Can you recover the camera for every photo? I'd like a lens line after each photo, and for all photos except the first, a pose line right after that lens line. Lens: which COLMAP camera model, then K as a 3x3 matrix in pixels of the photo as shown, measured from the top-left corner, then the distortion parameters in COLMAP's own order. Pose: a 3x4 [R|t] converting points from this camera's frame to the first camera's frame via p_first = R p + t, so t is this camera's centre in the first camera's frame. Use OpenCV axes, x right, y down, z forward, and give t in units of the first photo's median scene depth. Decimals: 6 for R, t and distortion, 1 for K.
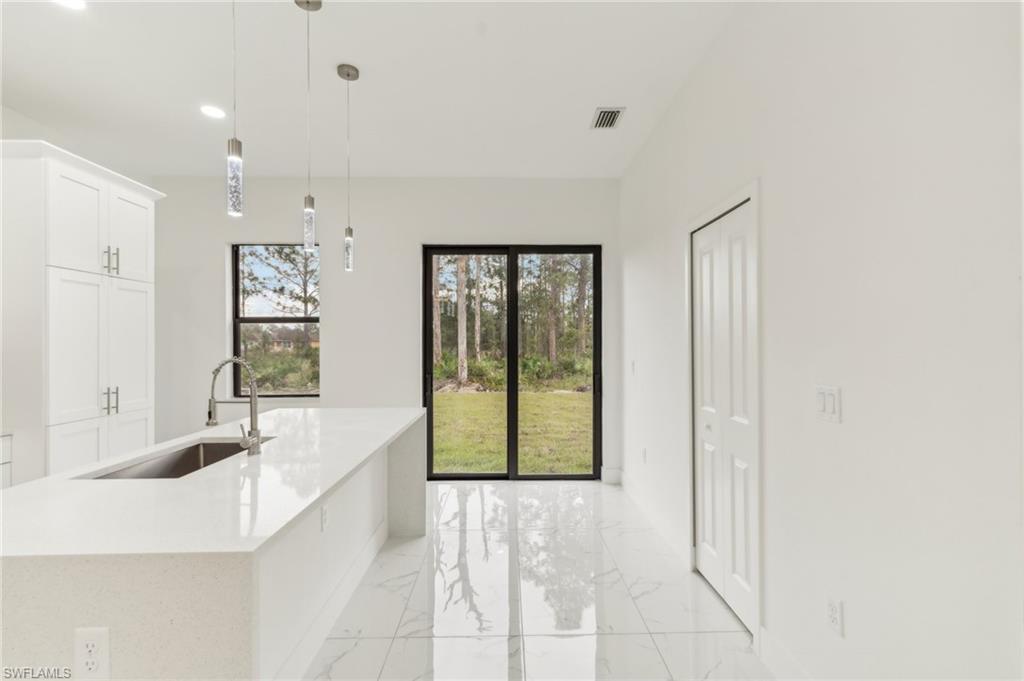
lens RADIAL K [[451.0, 0, 511.7], [0, 451.0, 341.8], [0, 0, 1]] dist [0.006485, 0.001261]
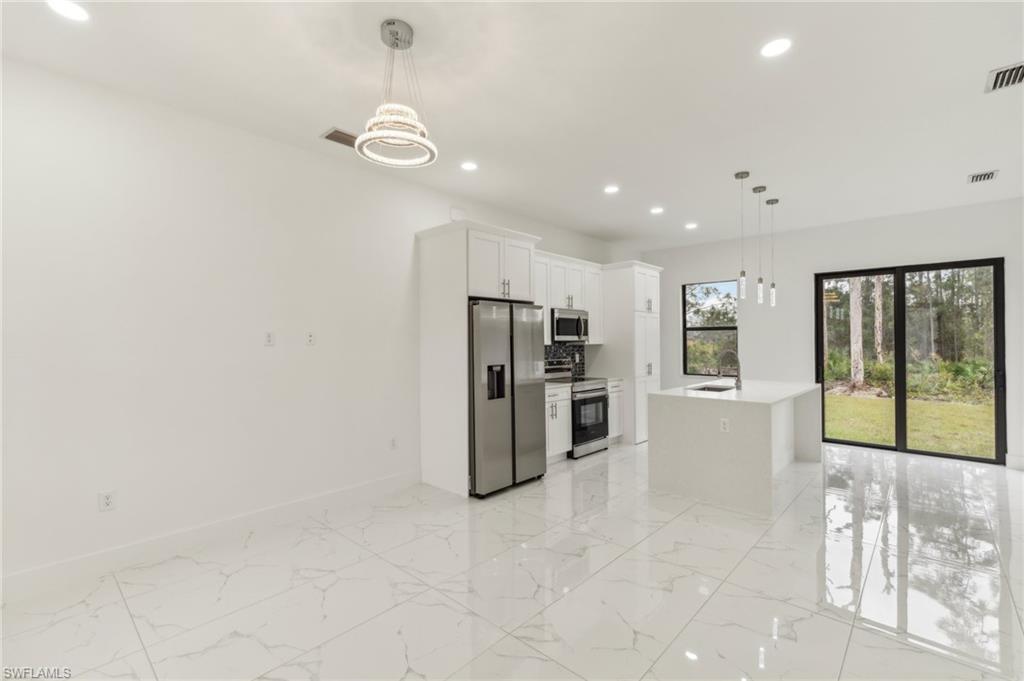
lens RADIAL K [[451.0, 0, 512.2], [0, 451.0, 334.4], [0, 0, 1]] dist [0.006485, 0.001261]
pose [[0.723406, -0.007962, -0.690377, 0.094025], [-0.000415, 0.999928, -0.011966, -0.007506], [0.690422, 0.008943, 0.723351, -0.678917]]
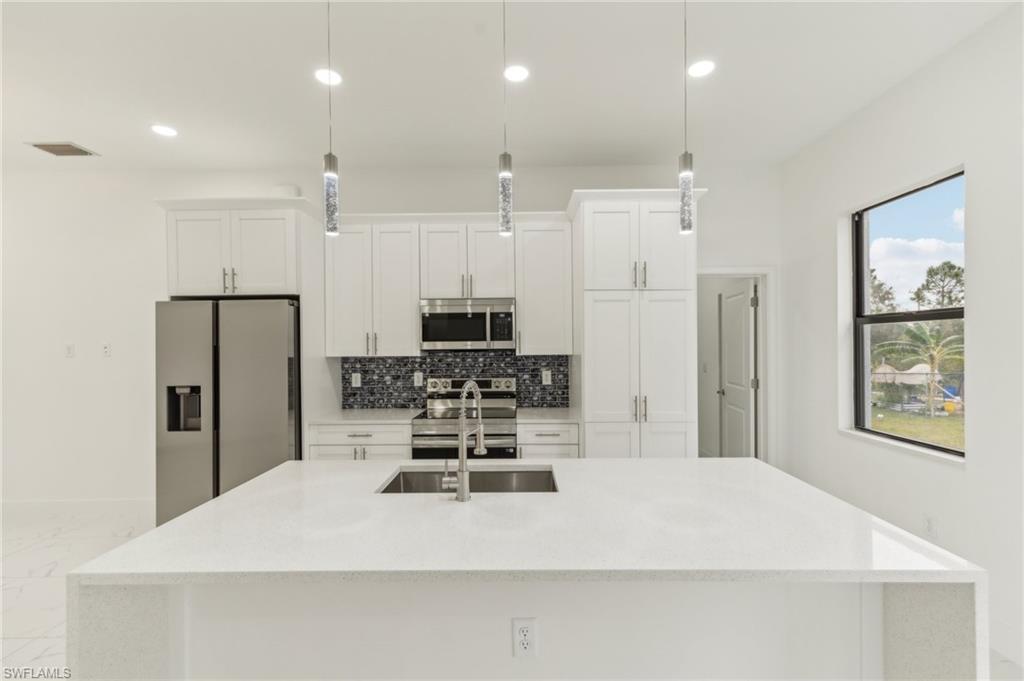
lens RADIAL K [[451.0, 0, 513.8], [0, 451.0, 345.8], [0, 0, 1]] dist [0.006485, 0.001261]
pose [[-0.023010, 0.011968, -0.999664, 0.110684], [0.008892, 0.999891, 0.011766, -0.020451], [0.999696, -0.008618, -0.023114, 0.480556]]
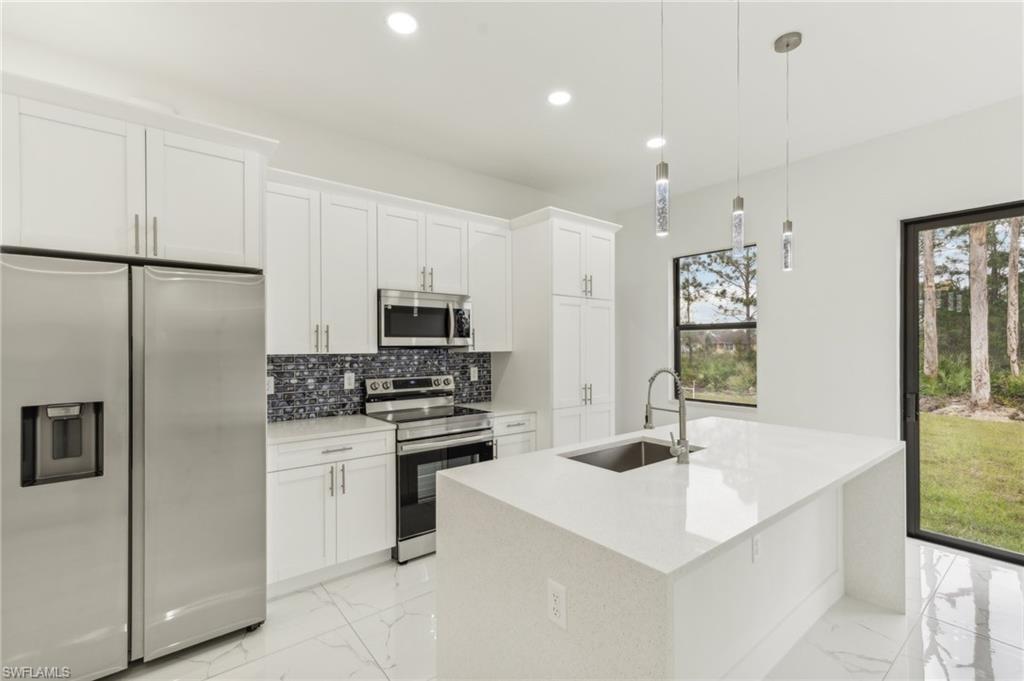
lens RADIAL K [[451.0, 0, 513.5], [0, 451.0, 343.3], [0, 0, 1]] dist [0.006485, 0.001261]
pose [[0.615635, 0.000396, -0.788032, 0.000390], [-0.001596, 0.999998, -0.000744, -0.009496], [0.788030, 0.001716, 0.615634, 0.028601]]
